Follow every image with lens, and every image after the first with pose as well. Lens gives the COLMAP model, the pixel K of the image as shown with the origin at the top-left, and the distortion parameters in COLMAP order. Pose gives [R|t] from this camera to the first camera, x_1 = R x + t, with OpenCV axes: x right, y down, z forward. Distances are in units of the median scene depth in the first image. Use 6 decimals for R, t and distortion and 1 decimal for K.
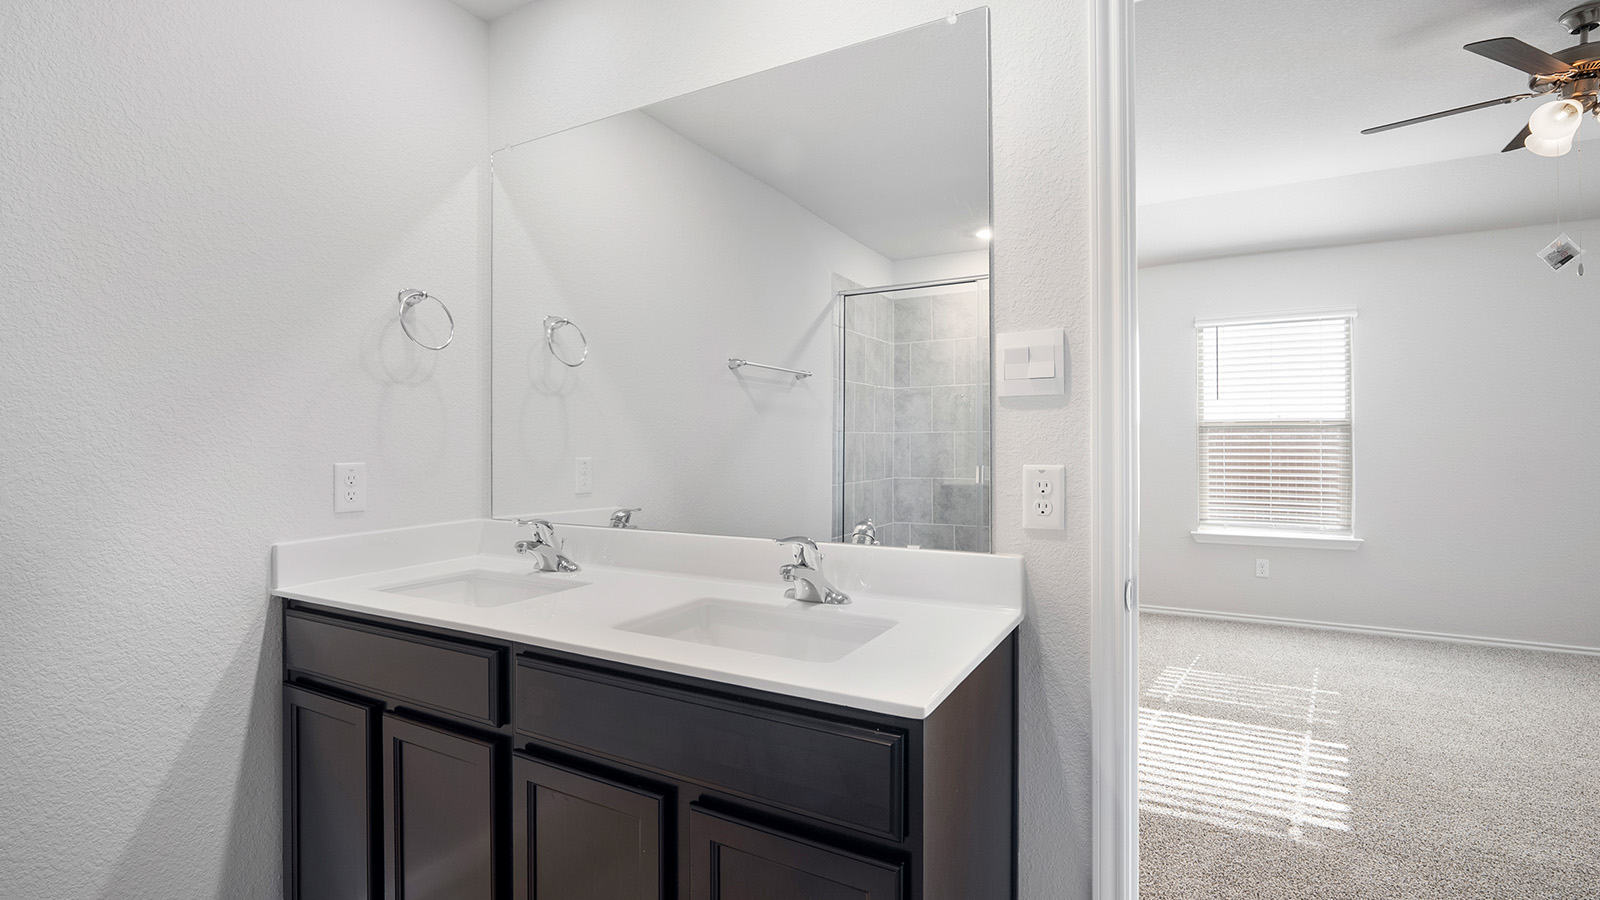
lens RADIAL K [[745.7, 0, 800.0], [0, 745.7, 450.0], [0, 0, 1]] dist [-0.001899, 0.000015]
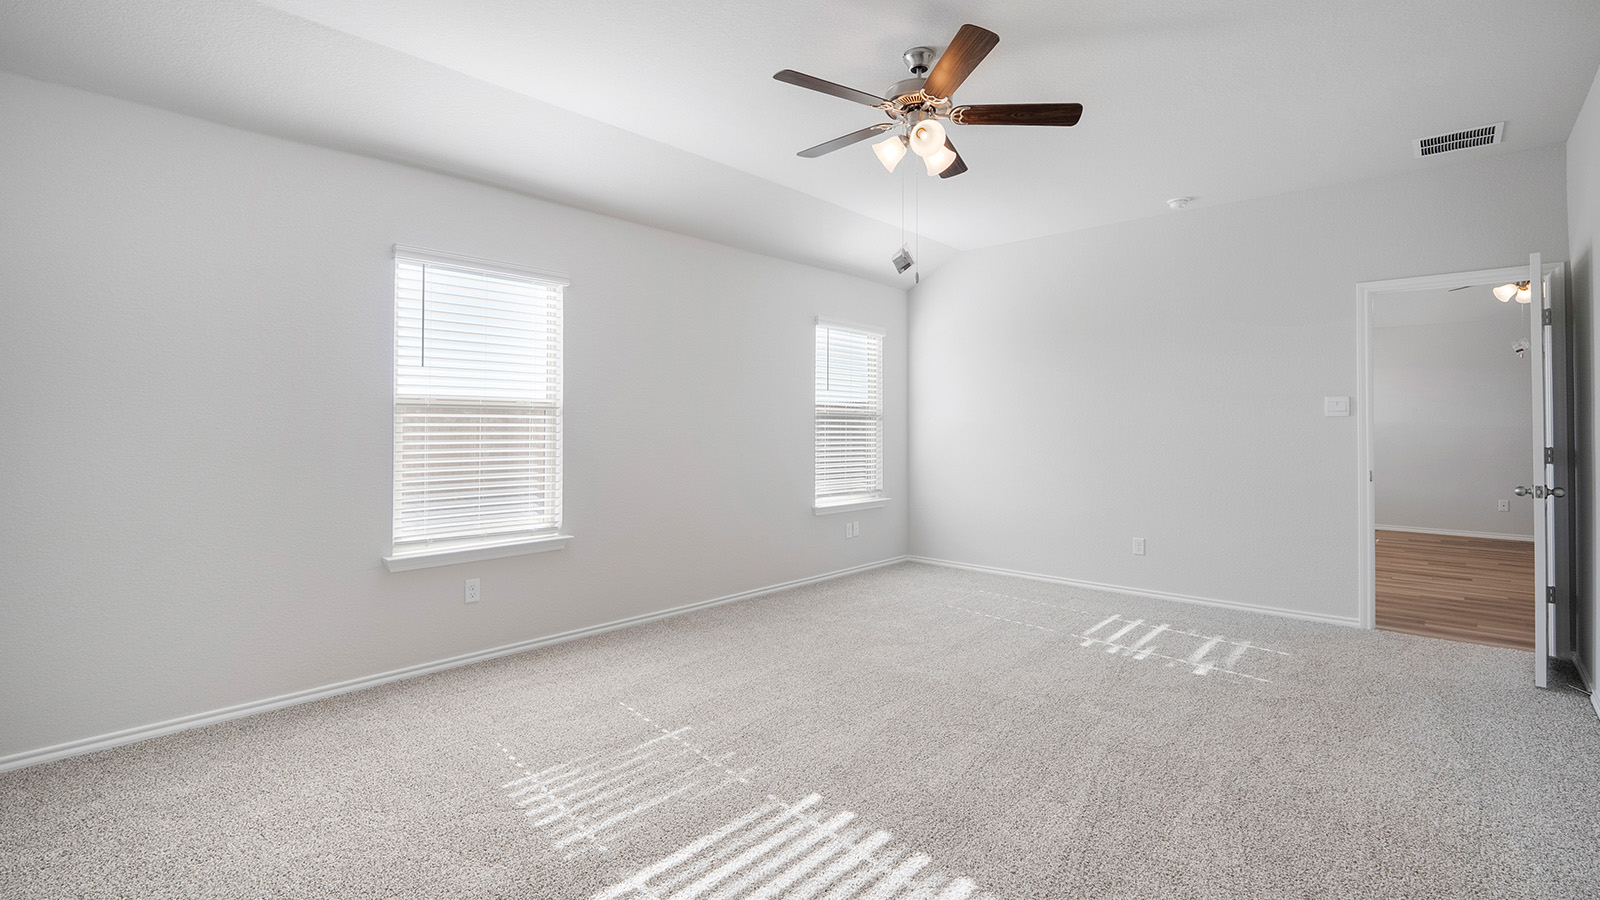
lens RADIAL K [[734.9, 0, 798.2], [0, 734.9, 424.7], [0, 0, 1]] dist [-0.002372, -0.000077]
pose [[0.219985, 0.003990, 0.975495, -0.057001], [0.003343, 0.999983, -0.004844, -0.010048], [-0.975498, 0.004327, 0.219968, 0.651013]]
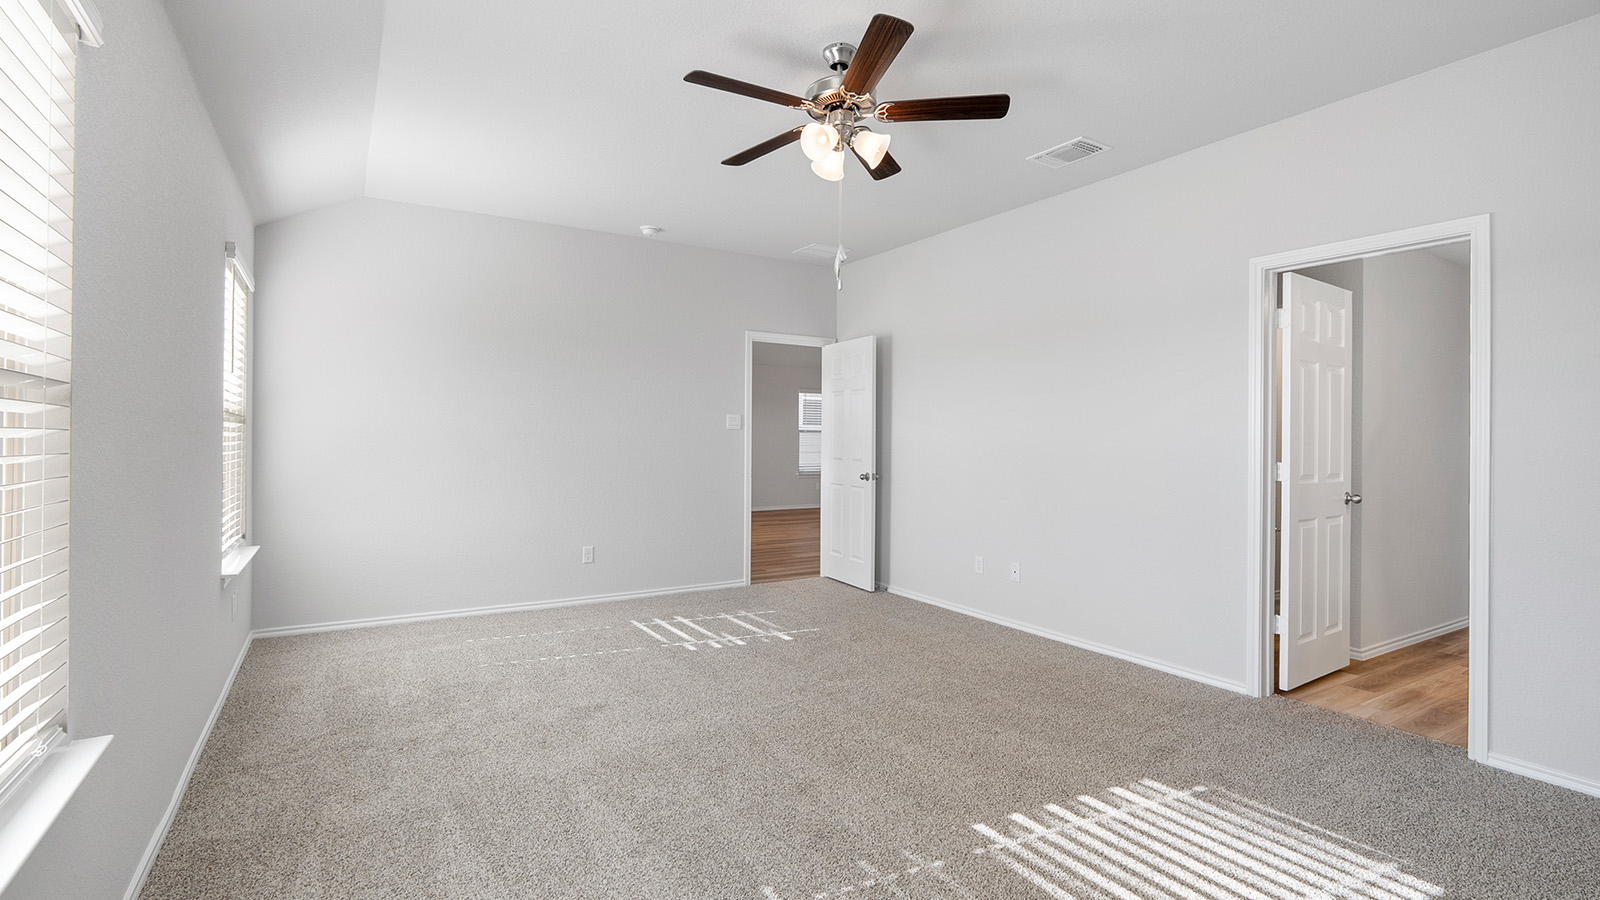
lens RADIAL K [[745.7, 0, 800.0], [0, 745.7, 450.0], [0, 0, 1]] dist [-0.001899, 0.000015]
pose [[-0.878523, -0.015734, 0.477441, 0.401482], [-0.005869, 0.999737, 0.022147, -0.018631], [-0.477664, 0.016655, -0.878385, 1.379828]]
